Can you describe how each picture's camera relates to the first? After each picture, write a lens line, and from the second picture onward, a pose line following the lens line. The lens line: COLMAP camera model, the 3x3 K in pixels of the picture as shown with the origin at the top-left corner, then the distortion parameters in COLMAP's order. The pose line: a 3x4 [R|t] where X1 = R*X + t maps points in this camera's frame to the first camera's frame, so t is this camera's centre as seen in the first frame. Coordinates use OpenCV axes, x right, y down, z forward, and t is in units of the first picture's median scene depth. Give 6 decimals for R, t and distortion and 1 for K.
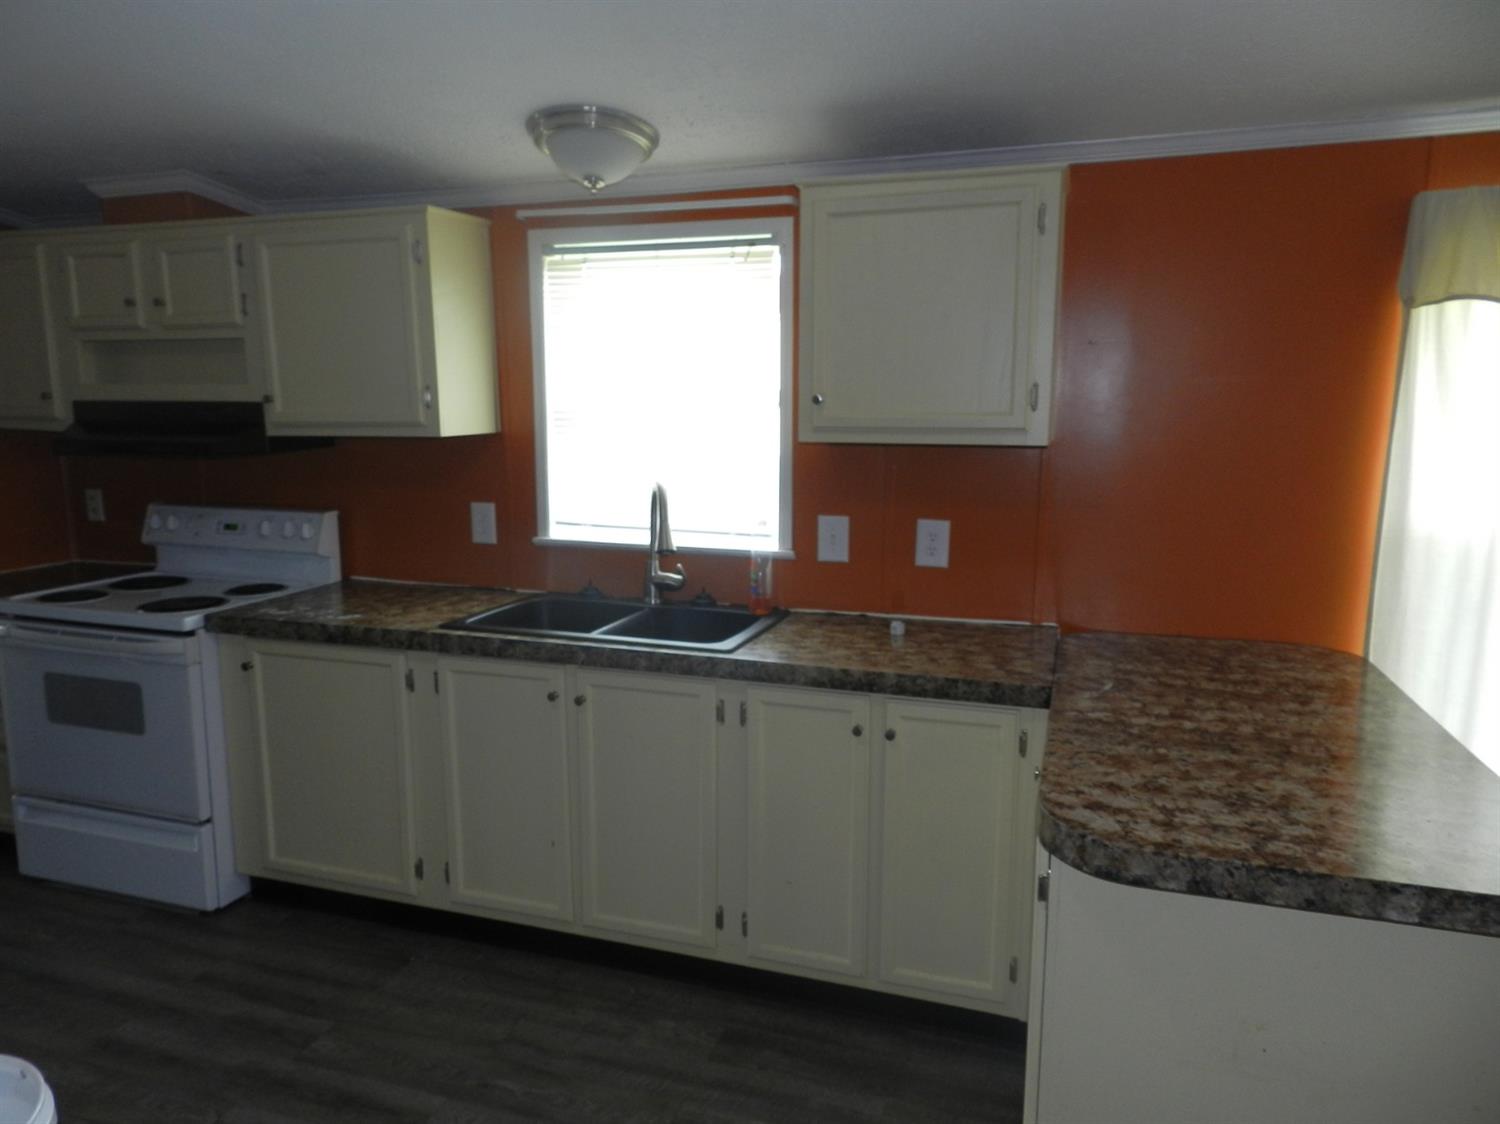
lens RADIAL K [[991.3, 0, 749.7], [0, 991.3, 560.5], [0, 0, 1]] dist [0.012125, -0.019221]
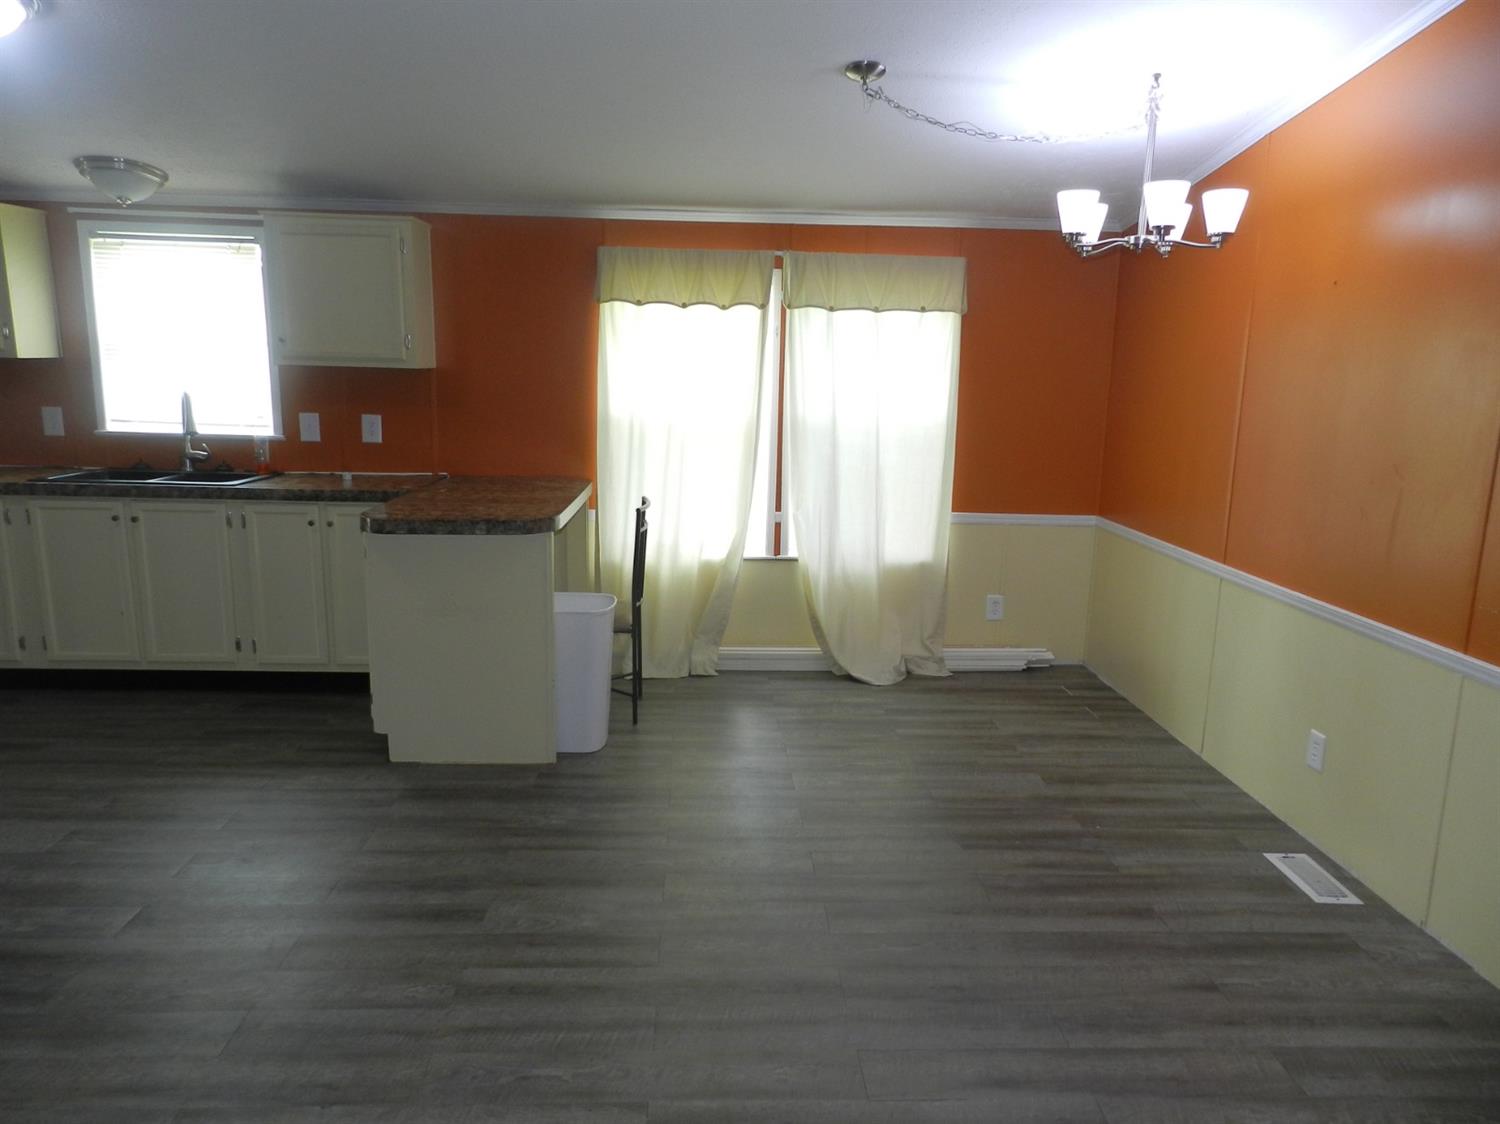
lens RADIAL K [[991.3, 0, 760.2], [0, 991.3, 566.2], [0, 0, 1]] dist [0.012125, -0.019221]
pose [[0.927826, -0.051762, 0.369405, 0.168183], [0.035265, 0.998062, 0.051279, 0.159779], [-0.371343, -0.034551, 0.927853, -0.861318]]
